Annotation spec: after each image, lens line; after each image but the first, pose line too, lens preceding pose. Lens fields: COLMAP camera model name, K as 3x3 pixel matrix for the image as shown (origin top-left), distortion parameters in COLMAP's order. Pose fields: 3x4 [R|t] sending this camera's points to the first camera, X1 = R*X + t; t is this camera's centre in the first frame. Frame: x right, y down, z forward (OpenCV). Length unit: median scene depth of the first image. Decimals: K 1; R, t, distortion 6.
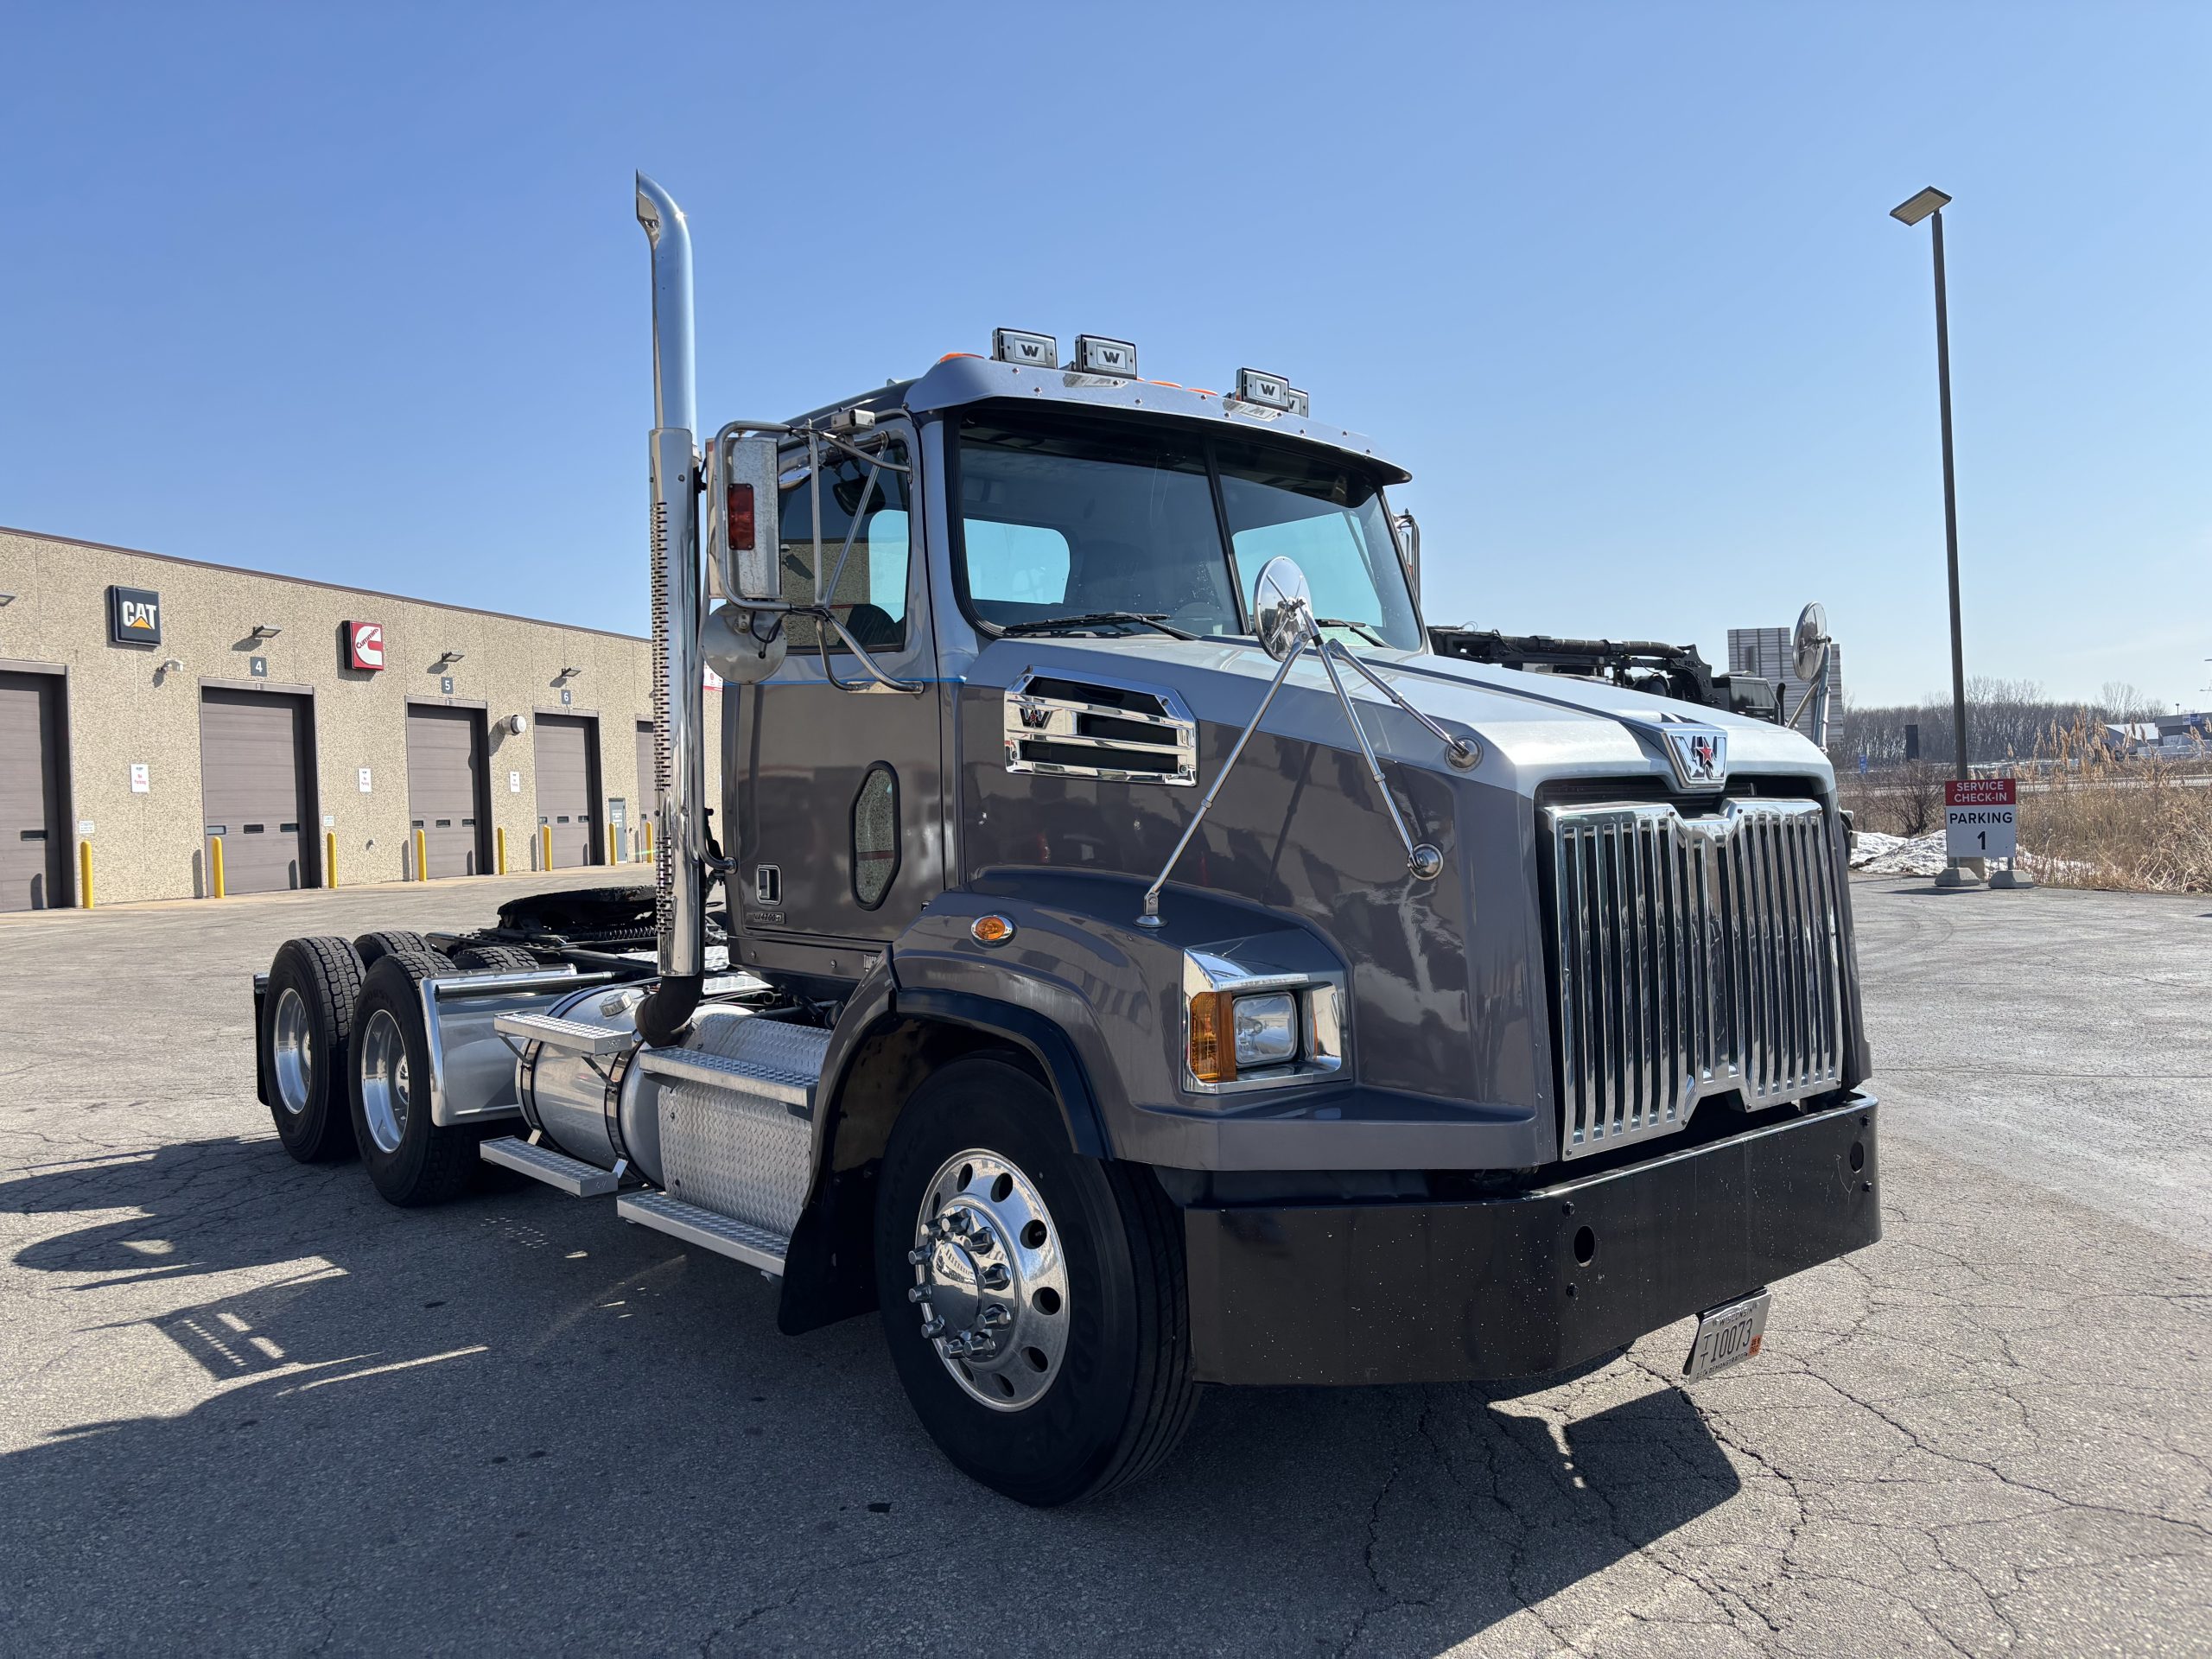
lens RADIAL K [[1719.3, 0, 1112.2], [0, 1719.3, 837.9], [0, 0, 1]] dist [0.018838, -0.008131]
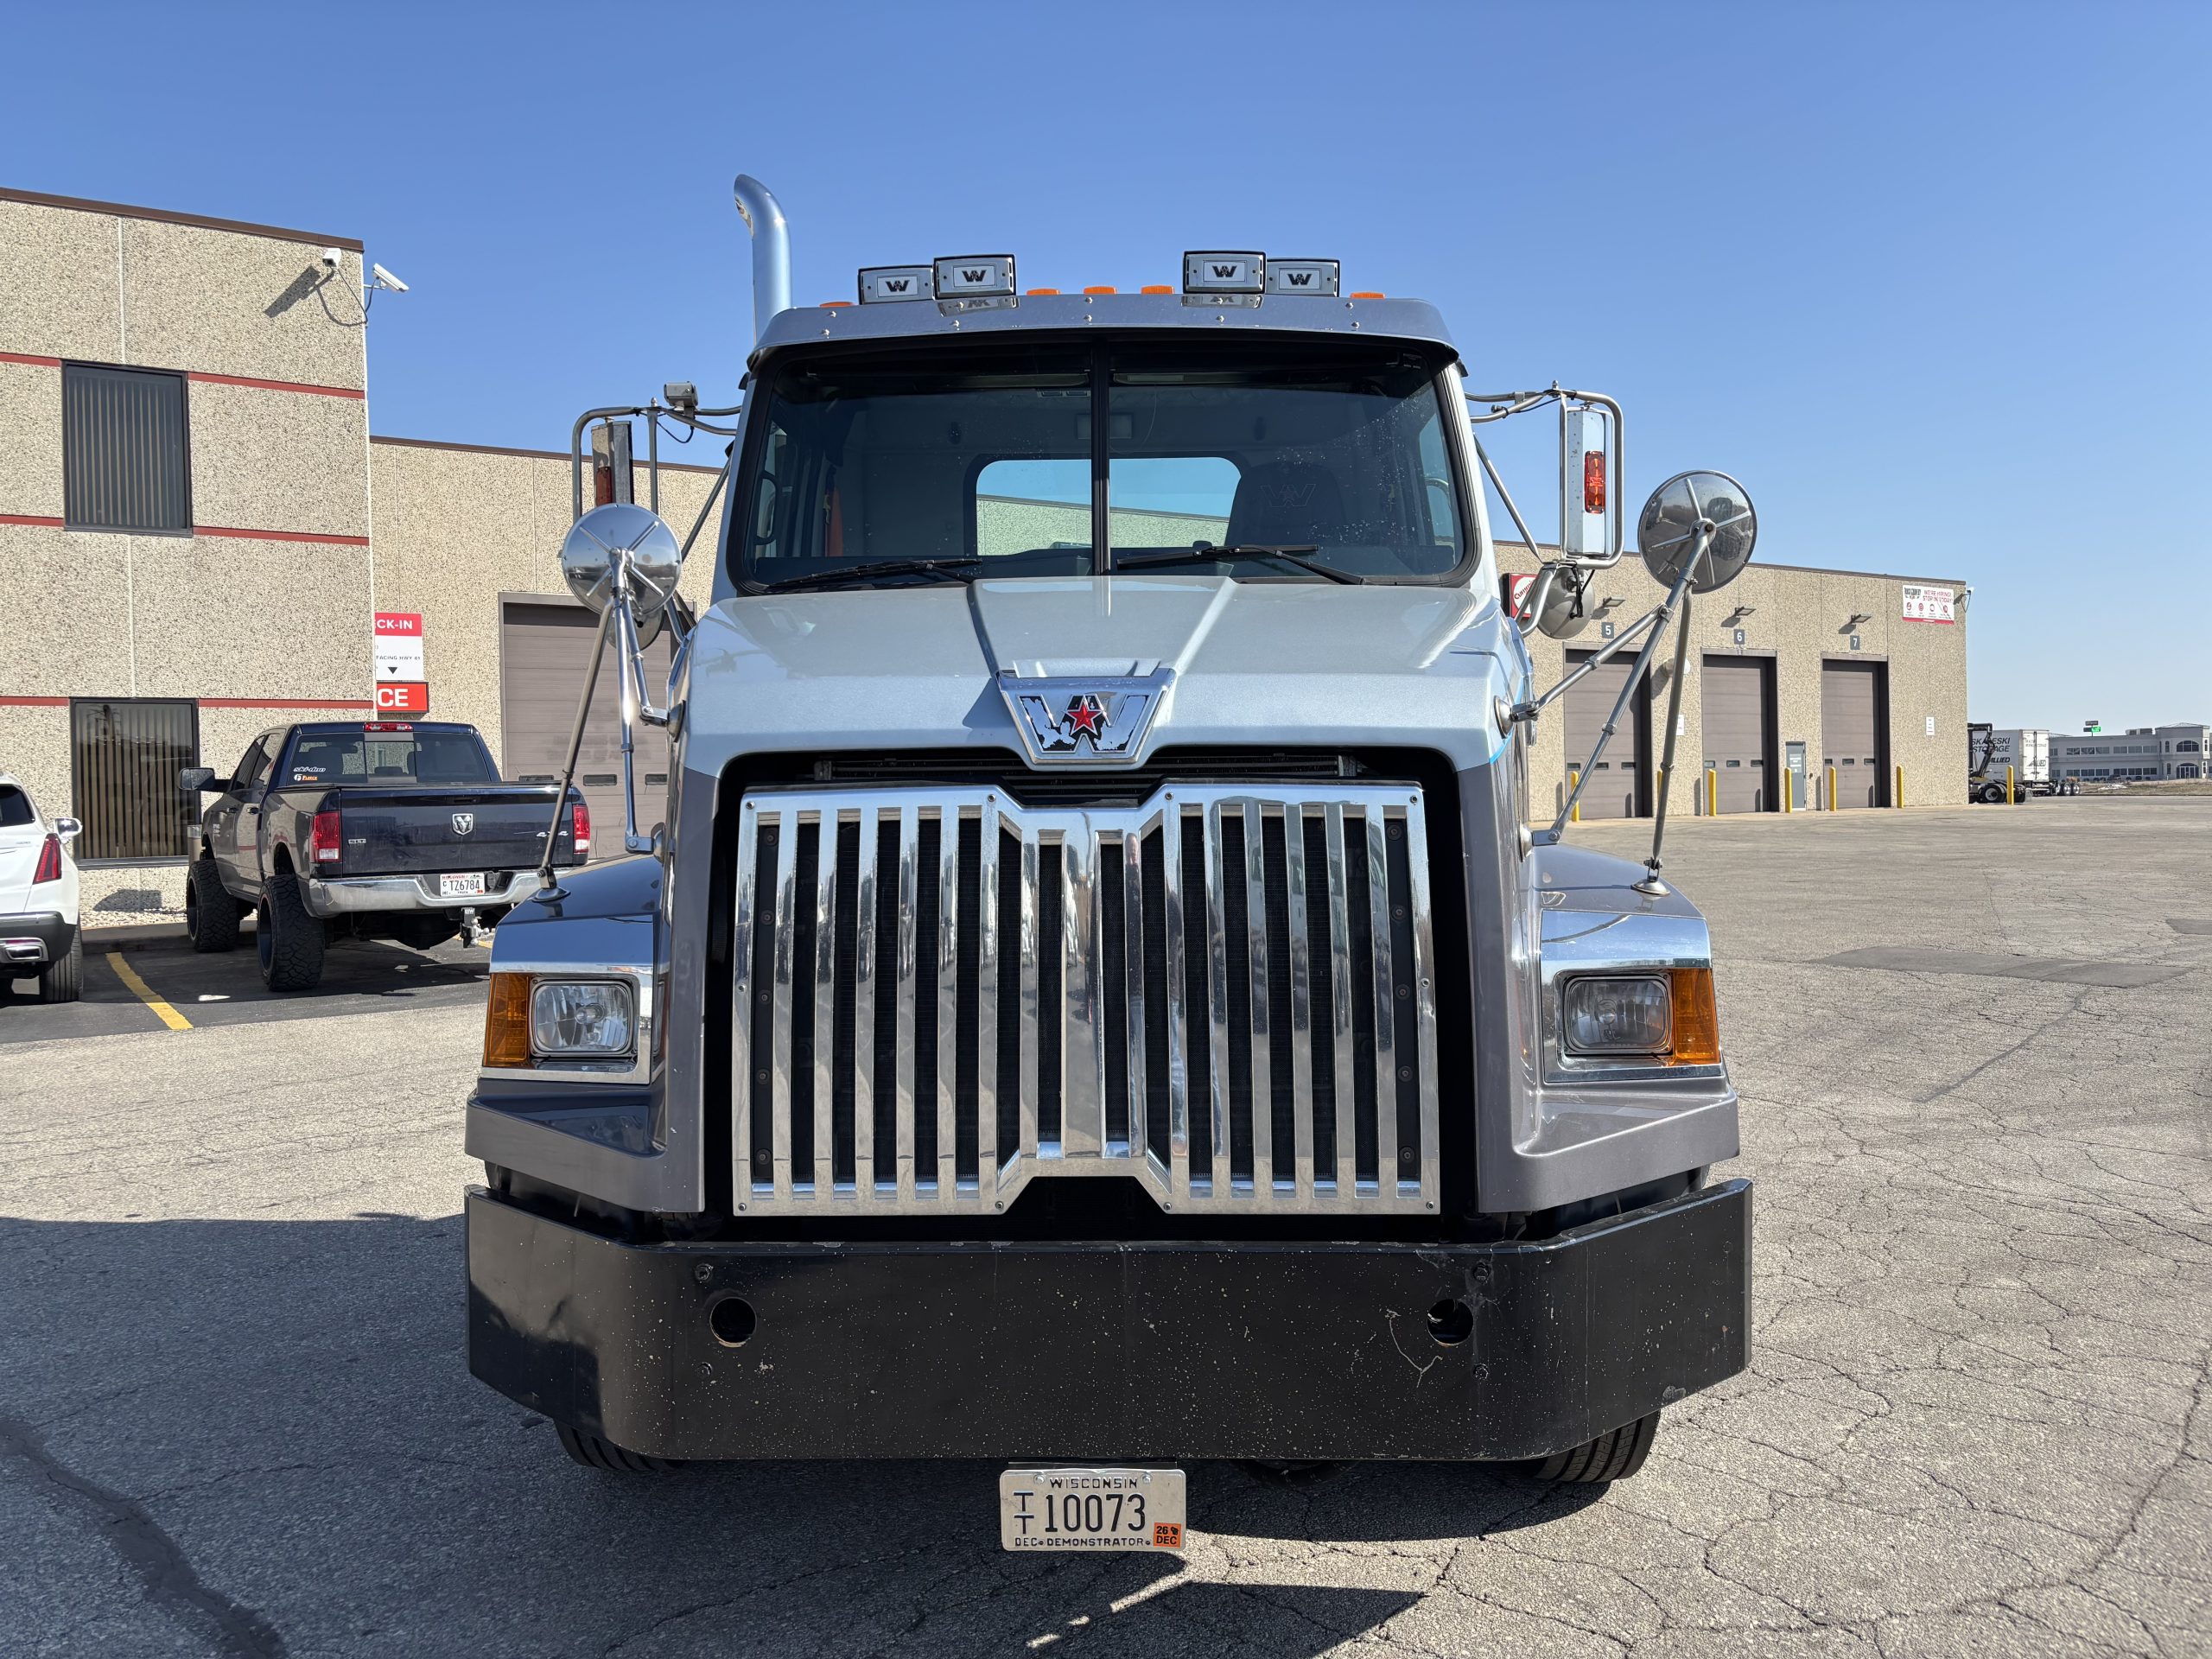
lens RADIAL K [[1719.3, 0, 1099.0], [0, 1719.3, 826.8], [0, 0, 1]] dist [0.018838, -0.008131]
pose [[0.737723, 0.044611, -0.673628, 0.687331], [-0.025754, 0.998948, 0.037951, -0.025276], [0.674612, -0.010649, 0.738096, 0.373786]]
